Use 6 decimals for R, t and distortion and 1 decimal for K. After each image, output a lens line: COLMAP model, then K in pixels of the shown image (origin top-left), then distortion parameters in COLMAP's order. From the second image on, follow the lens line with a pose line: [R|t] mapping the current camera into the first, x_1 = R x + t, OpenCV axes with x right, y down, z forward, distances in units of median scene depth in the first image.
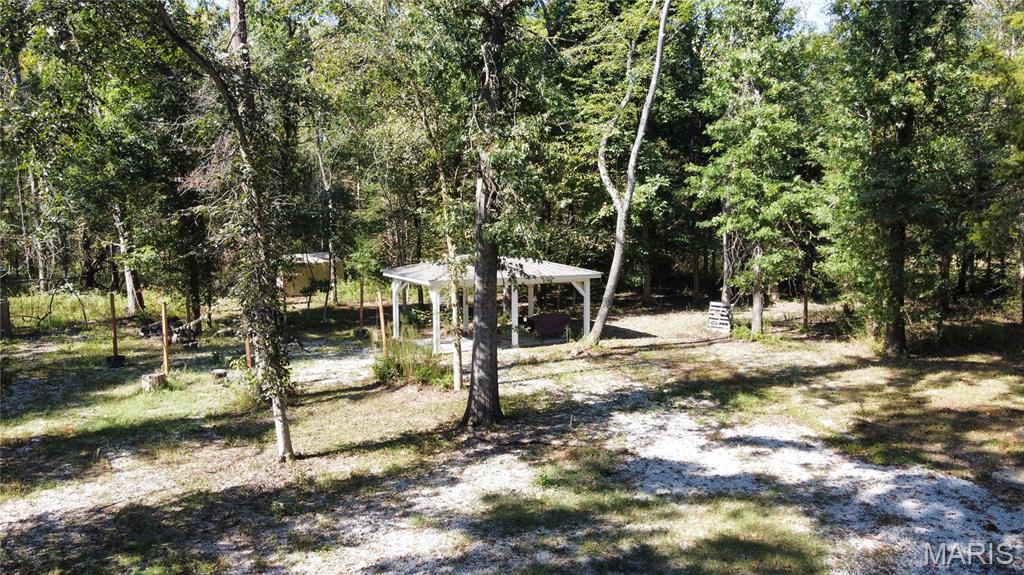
lens RADIAL K [[785.4, 0, 504.3], [0, 785.4, 284.9], [0, 0, 1]] dist [-0.004860, 0.035321]
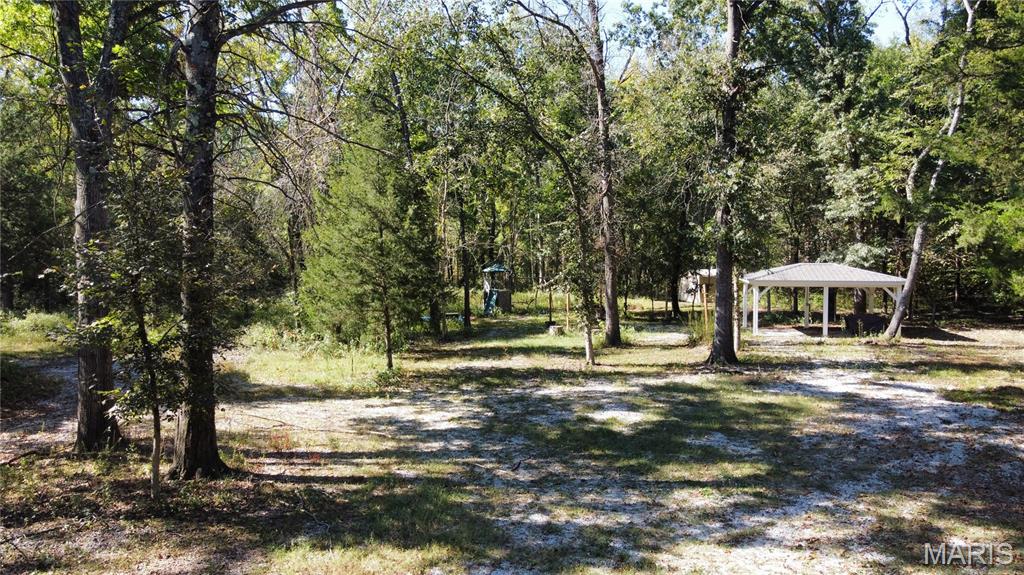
lens RADIAL K [[785.4, 0, 503.5], [0, 785.4, 285.0], [0, 0, 1]] dist [-0.004860, 0.035321]
pose [[0.798047, 0.032885, -0.601697, 0.444596], [-0.057634, 0.998098, -0.021891, 0.067392], [0.599833, 0.052148, 0.798424, -0.384508]]
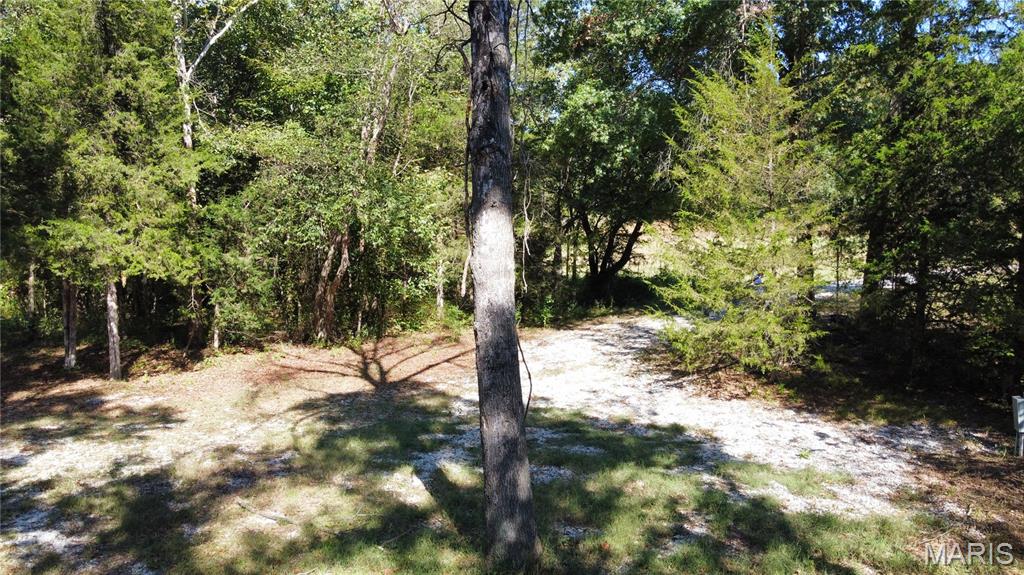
lens RADIAL K [[785.4, 0, 507.2], [0, 785.4, 286.4], [0, 0, 1]] dist [-0.004860, 0.035321]
pose [[0.273998, -0.035767, 0.961065, -0.258593], [0.075908, 0.996995, 0.015463, 0.079969], [-0.958730, 0.068715, 0.275890, -0.490755]]
